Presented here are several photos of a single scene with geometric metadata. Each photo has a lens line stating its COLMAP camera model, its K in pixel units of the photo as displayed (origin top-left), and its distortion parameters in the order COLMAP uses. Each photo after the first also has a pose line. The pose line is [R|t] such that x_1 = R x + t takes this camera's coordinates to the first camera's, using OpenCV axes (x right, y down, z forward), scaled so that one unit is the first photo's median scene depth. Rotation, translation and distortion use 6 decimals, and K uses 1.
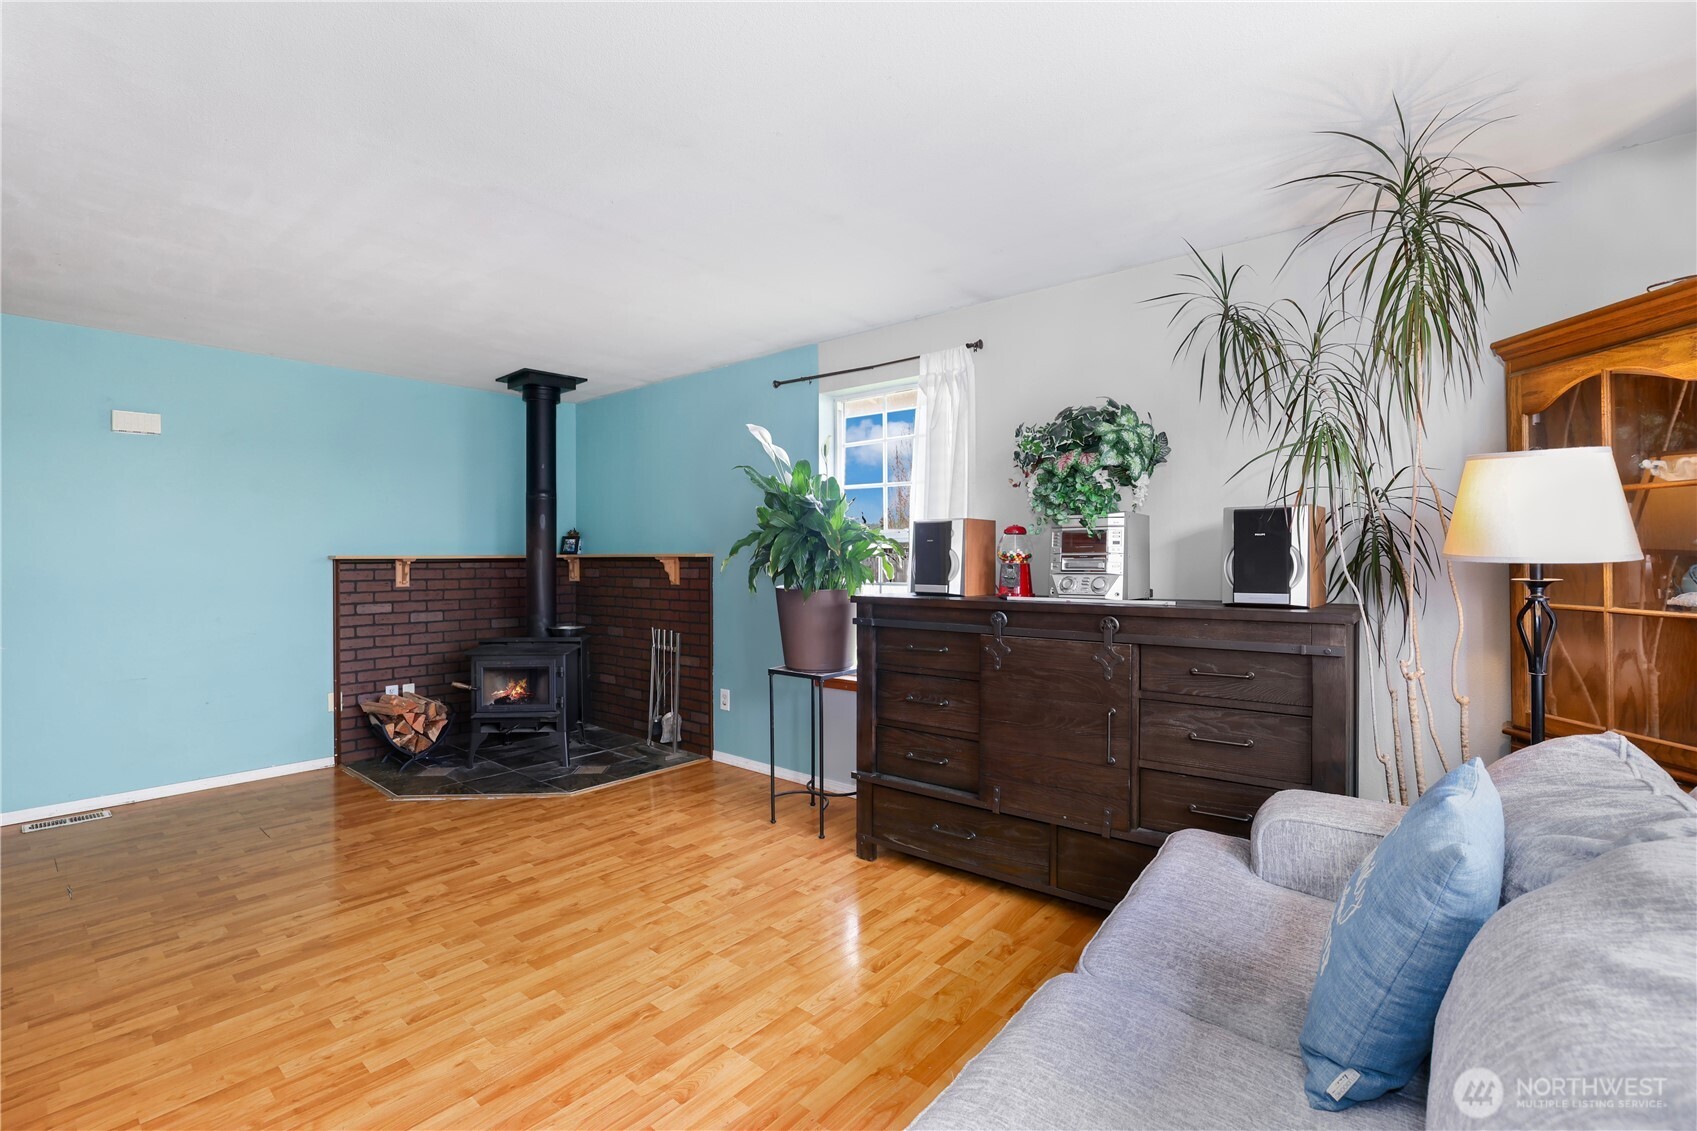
lens RADIAL K [[745.6, 0, 841.5], [0, 745.6, 556.4], [0, 0, 1]] dist [-0.031138, 0.001049]
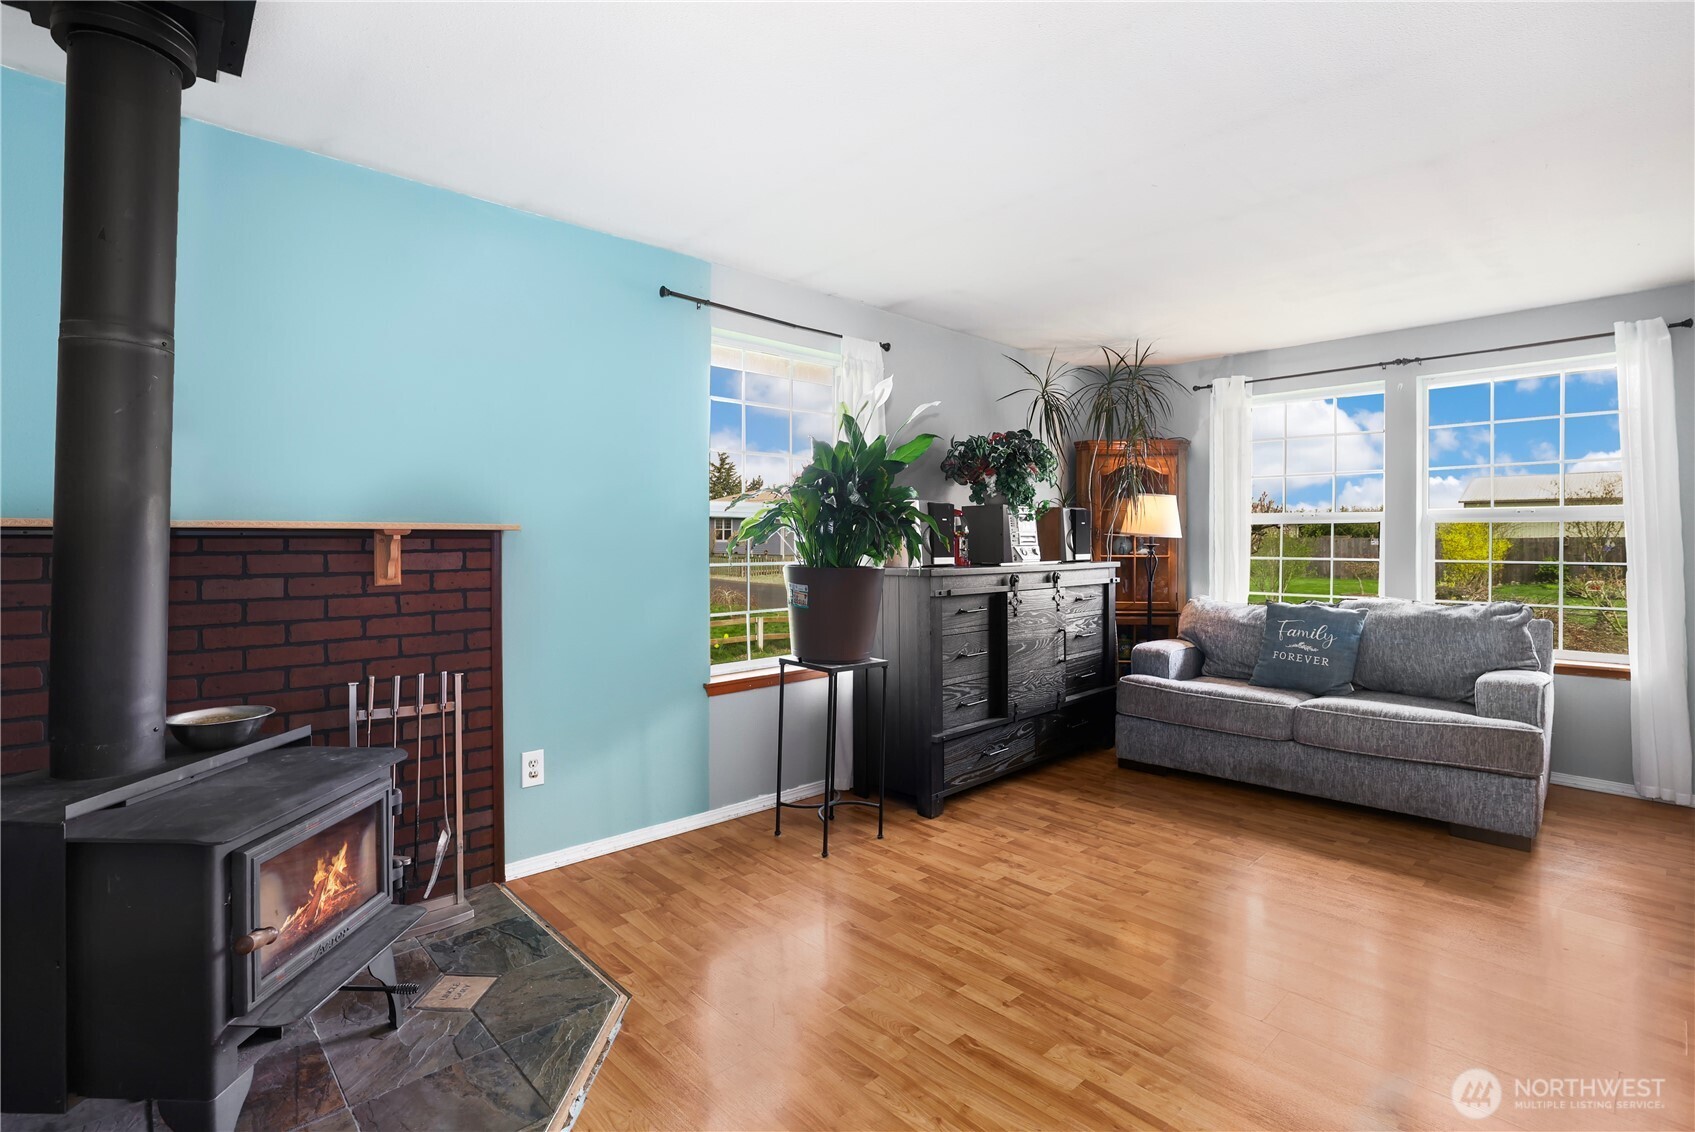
lens RADIAL K [[805.1, 0, 834.9], [0, 805.1, 537.9], [0, 0, 1]] dist [-0.022023, 0.002770]
pose [[0.120013, 0.002534, 0.992769, -1.286830], [-0.004198, 0.999989, -0.002045, 0.011072], [-0.992763, -0.003922, 0.120022, 1.141755]]
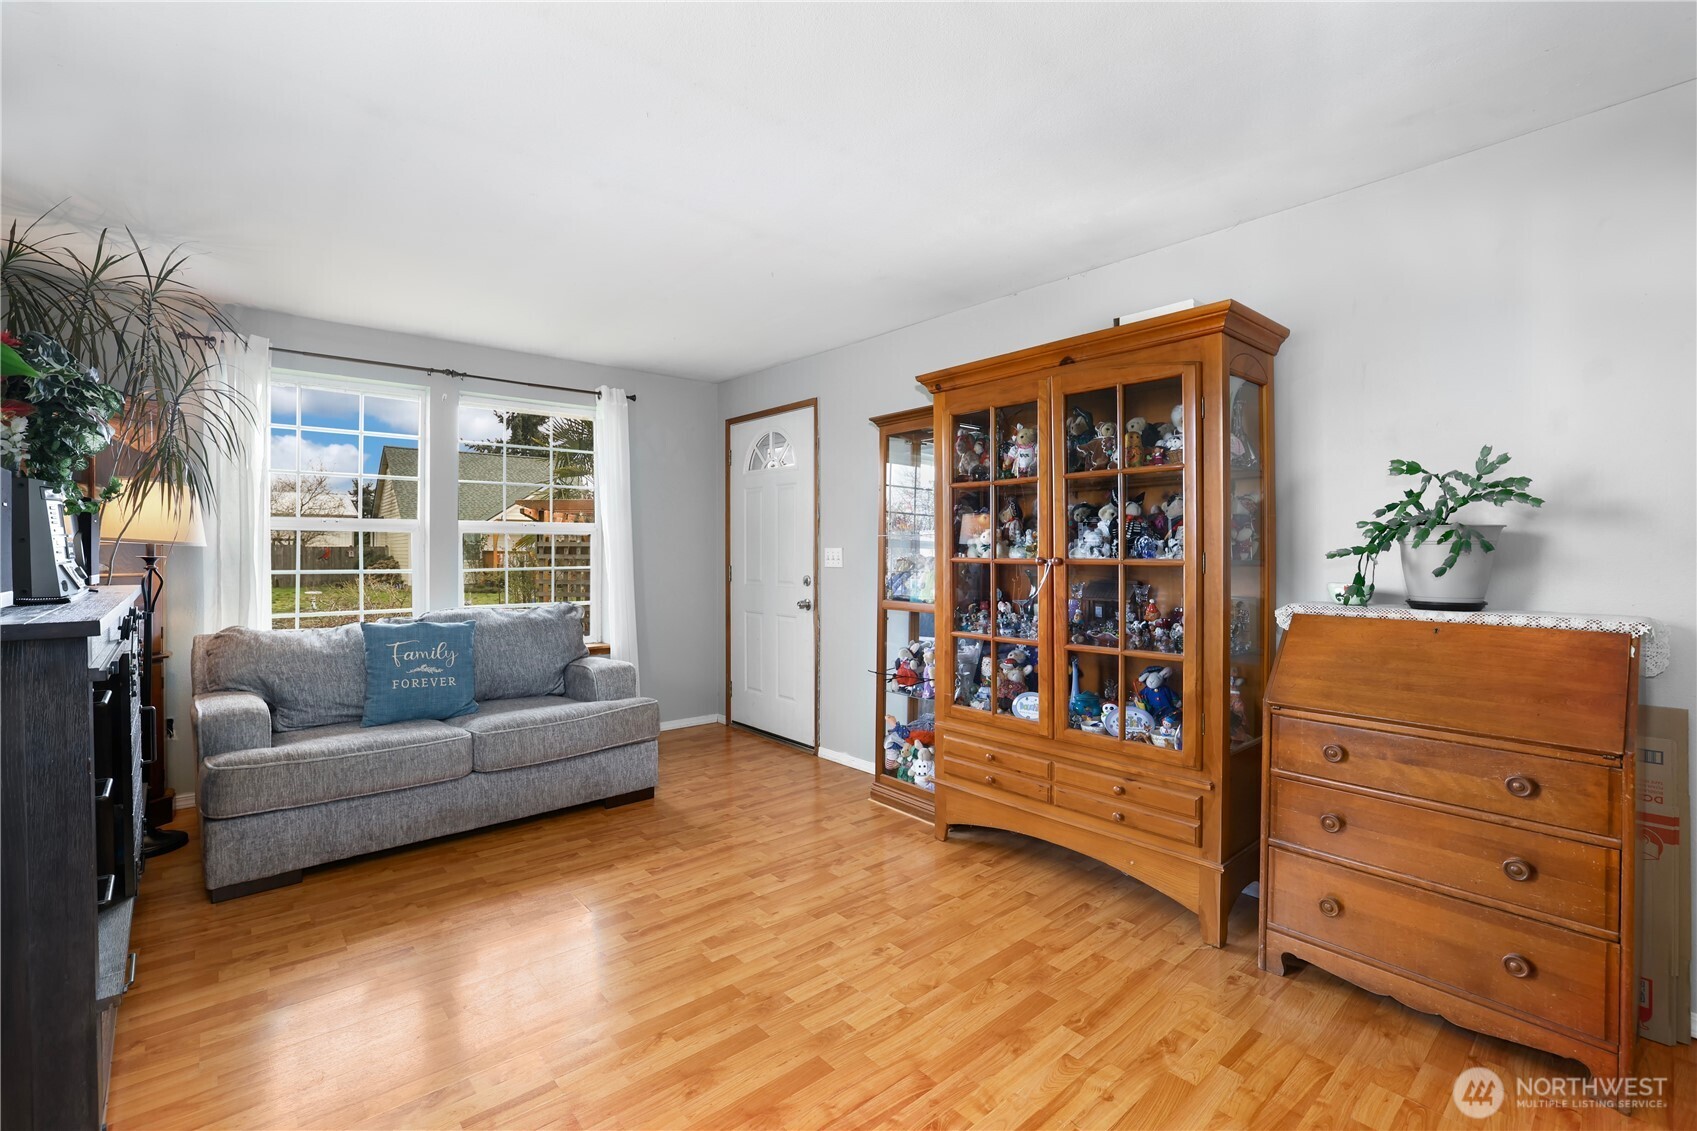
lens RADIAL K [[745.6, 0, 847.8], [0, 745.6, 555.7], [0, 0, 1]] dist [-0.031138, 0.001049]
pose [[-0.989222, -0.003398, 0.146385, -0.572835], [-0.002820, 0.999987, 0.004157, 0.010655], [-0.146398, 0.003700, -0.989219, 1.567135]]
